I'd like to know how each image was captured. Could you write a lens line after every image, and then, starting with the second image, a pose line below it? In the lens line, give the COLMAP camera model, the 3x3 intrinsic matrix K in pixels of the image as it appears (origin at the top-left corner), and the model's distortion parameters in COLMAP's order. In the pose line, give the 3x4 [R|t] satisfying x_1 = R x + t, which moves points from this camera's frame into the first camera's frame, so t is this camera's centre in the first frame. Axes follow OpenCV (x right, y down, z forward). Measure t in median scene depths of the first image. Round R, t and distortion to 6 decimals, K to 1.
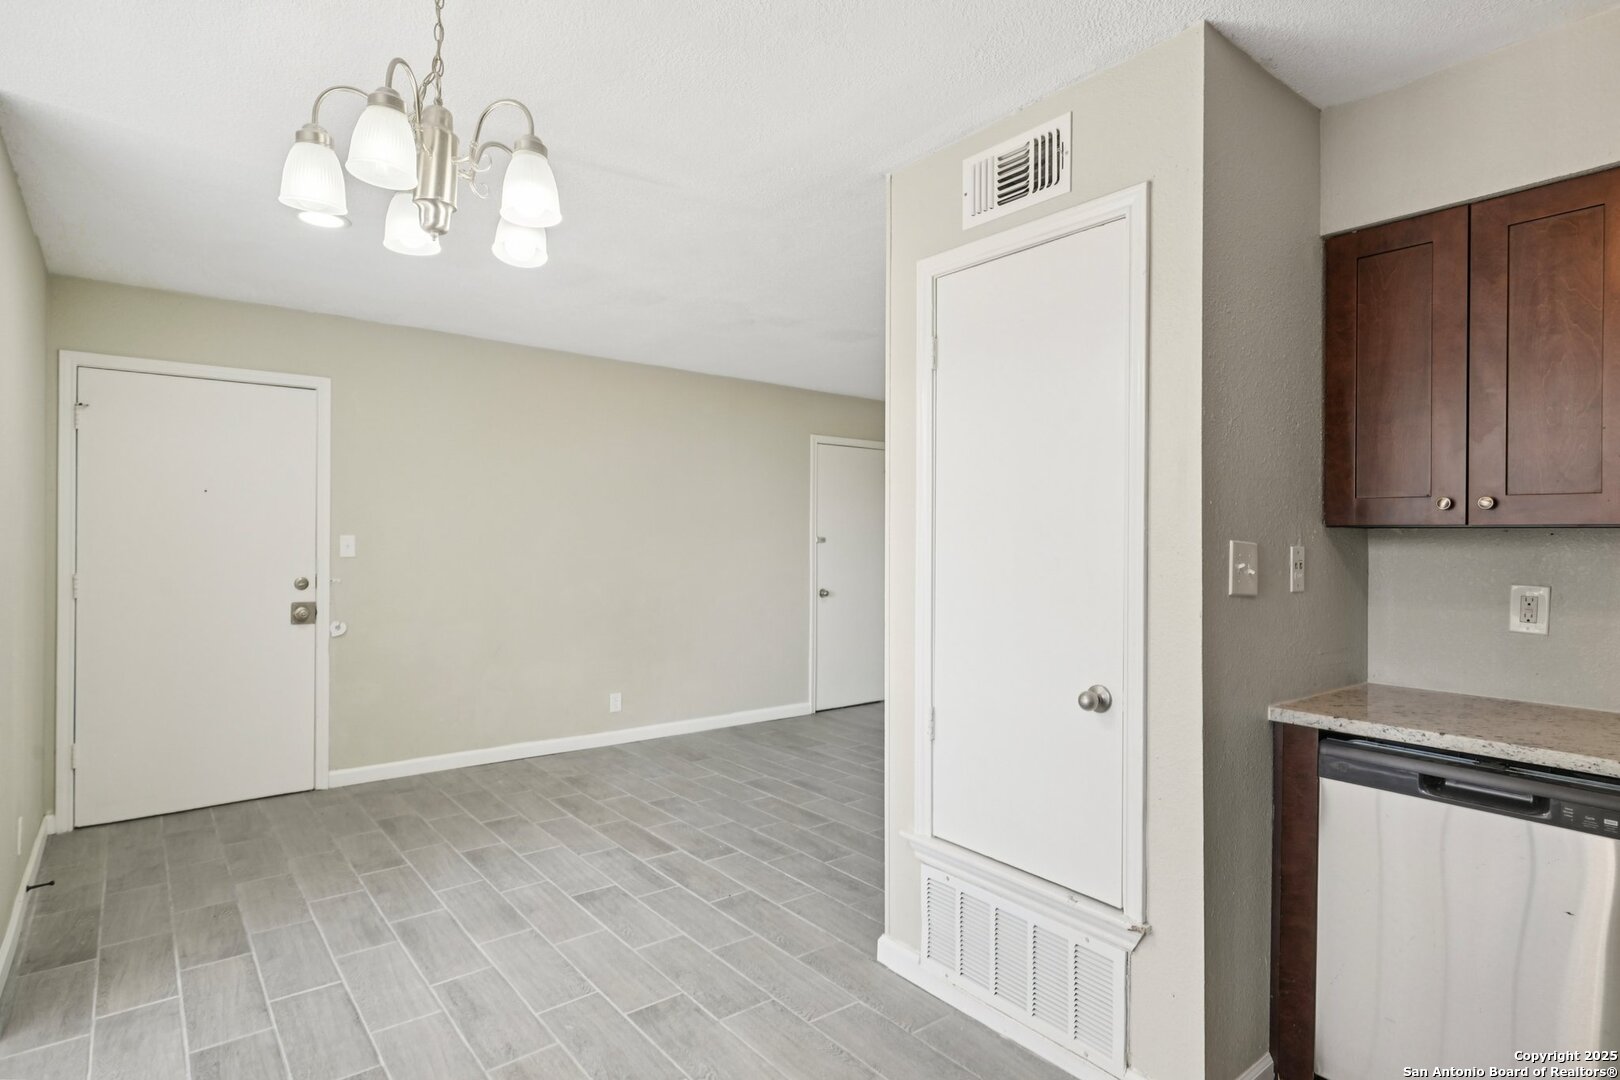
lens RADIAL K [[835.6, 0, 794.5], [0, 835.6, 533.1], [0, 0, 1]] dist [0.003156, -0.002760]
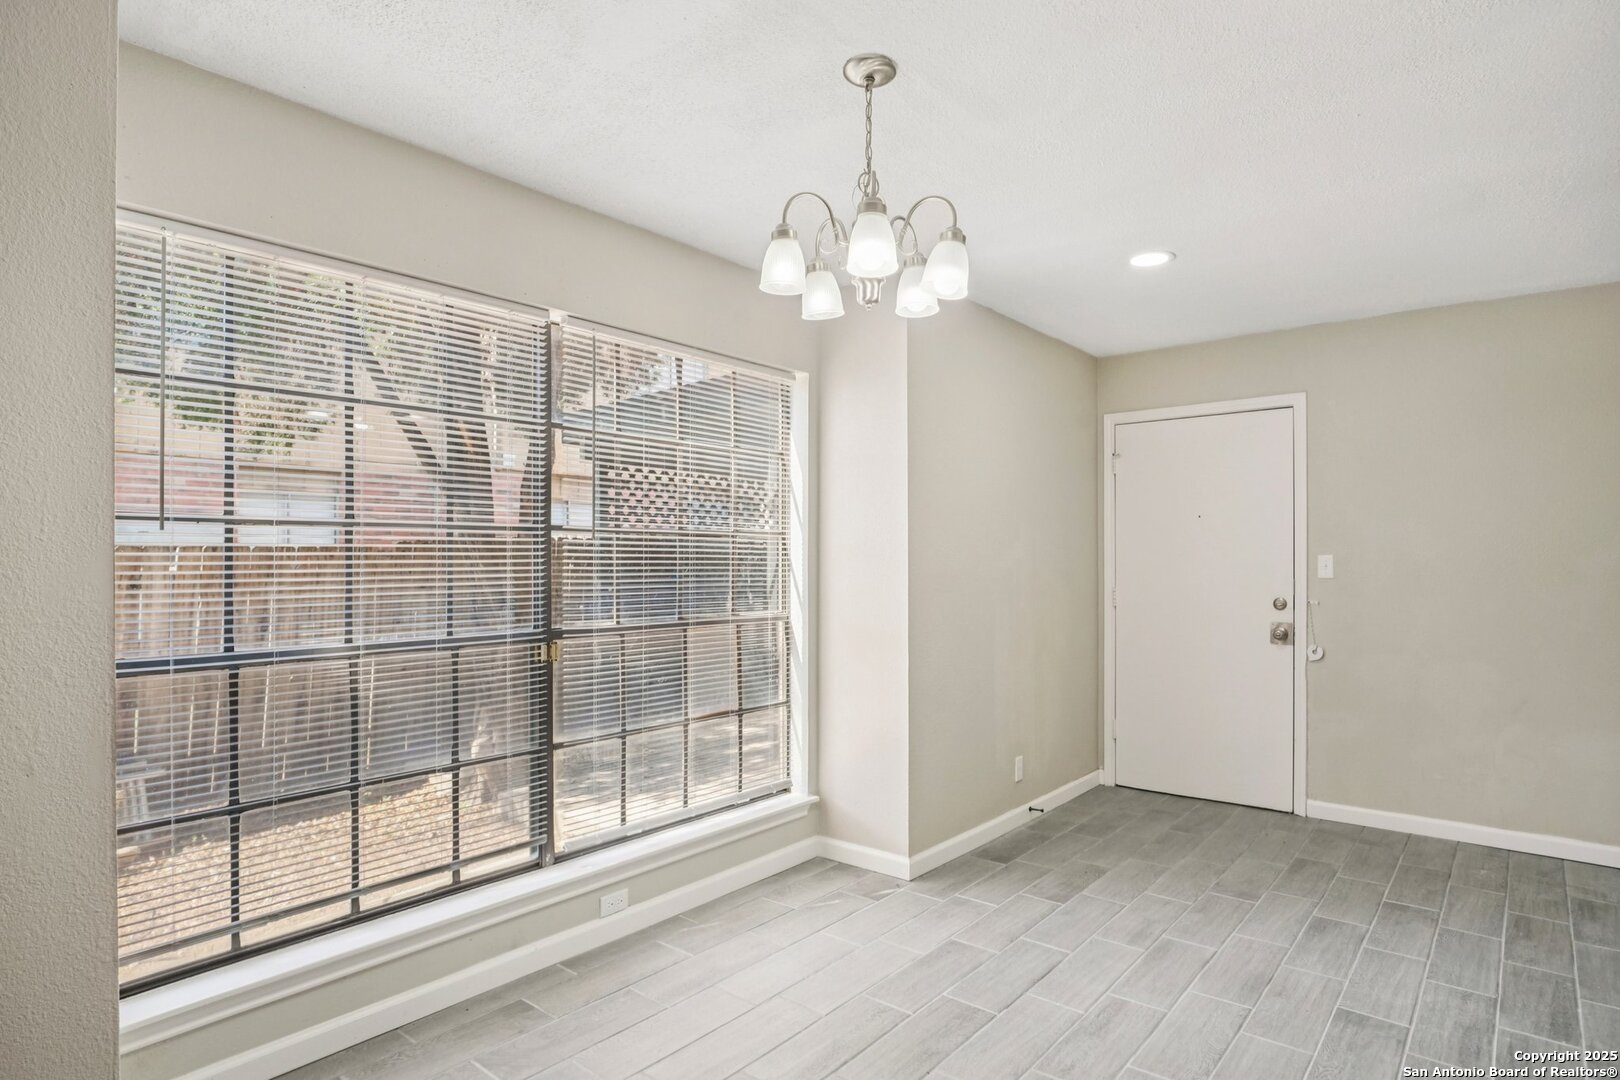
lens RADIAL K [[874.0, 0, 837.1], [0, 874.0, 550.3], [0, 0, 1]] dist [-0.033397, 0.003576]
pose [[0.222914, -0.010288, -0.974784, 0.343192], [0.008663, 0.999926, -0.008573, 0.000373], [0.974800, -0.006533, 0.222986, 0.281361]]
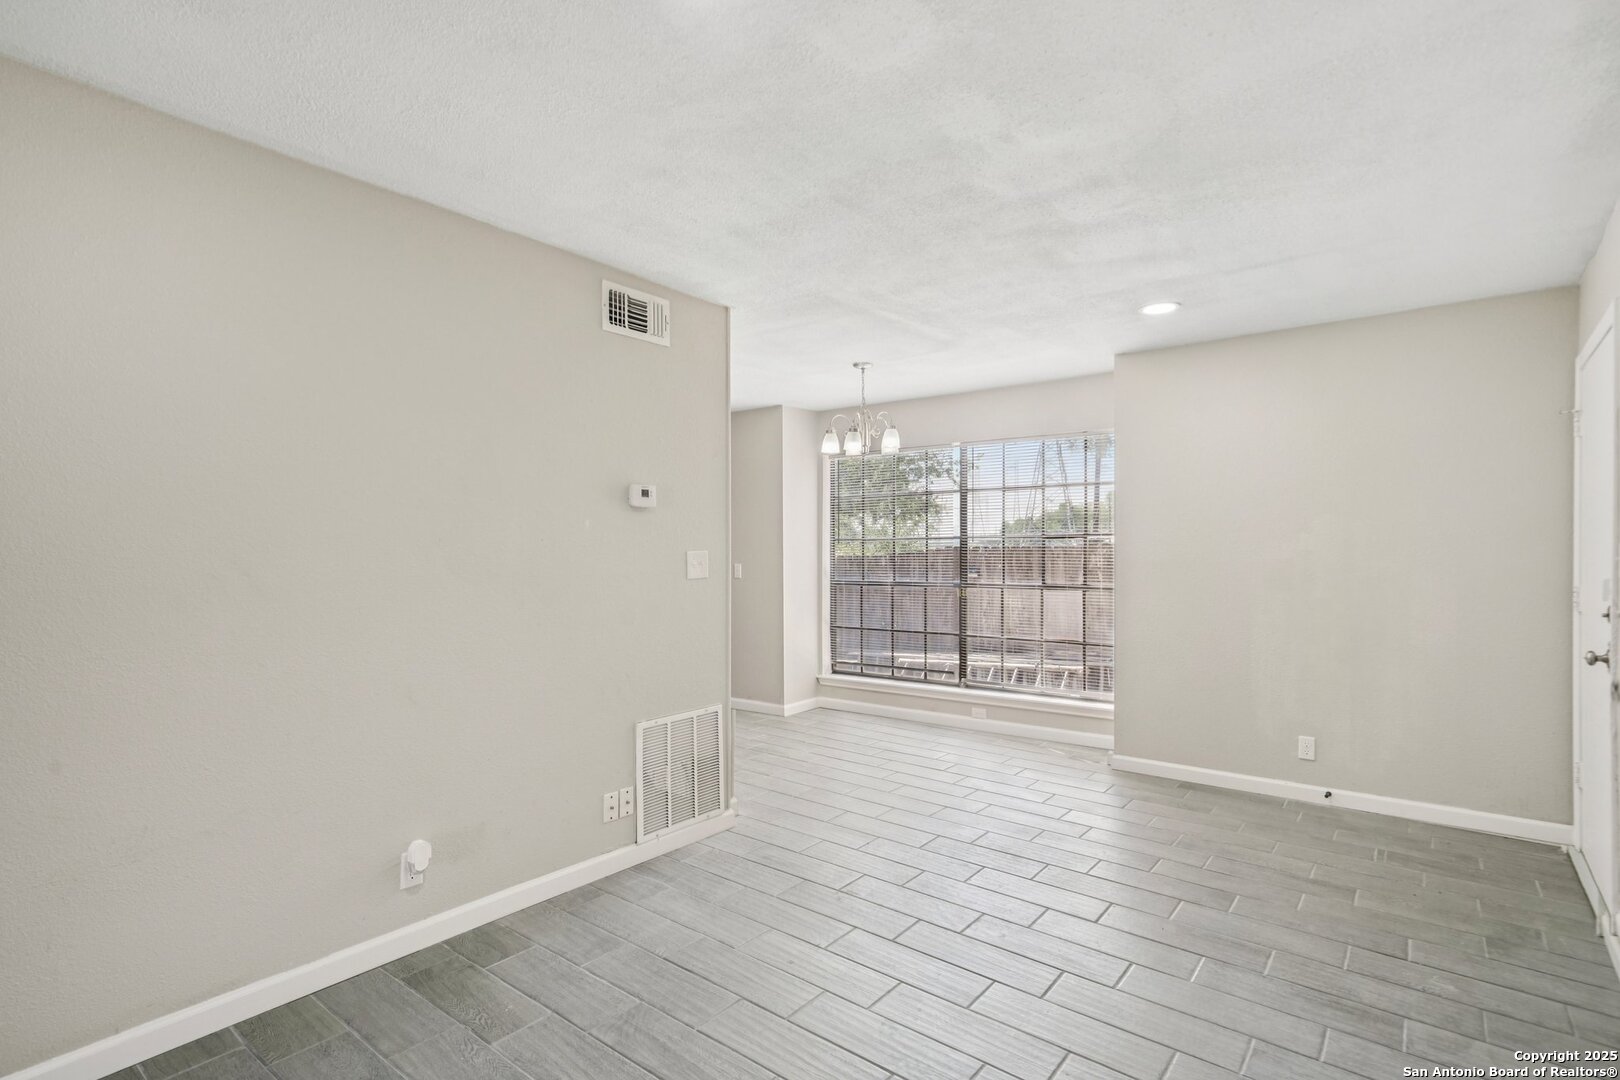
lens RADIAL K [[800.0, 0, 805.3], [0, 800.0, 554.4], [0, 0, 1]] dist [0.017423, 0.002060]
pose [[-0.969251, -0.005094, -0.246020, 0.234131], [-0.003152, 0.999961, -0.008287, 0.019652], [0.246053, -0.007257, -0.969229, 1.672983]]
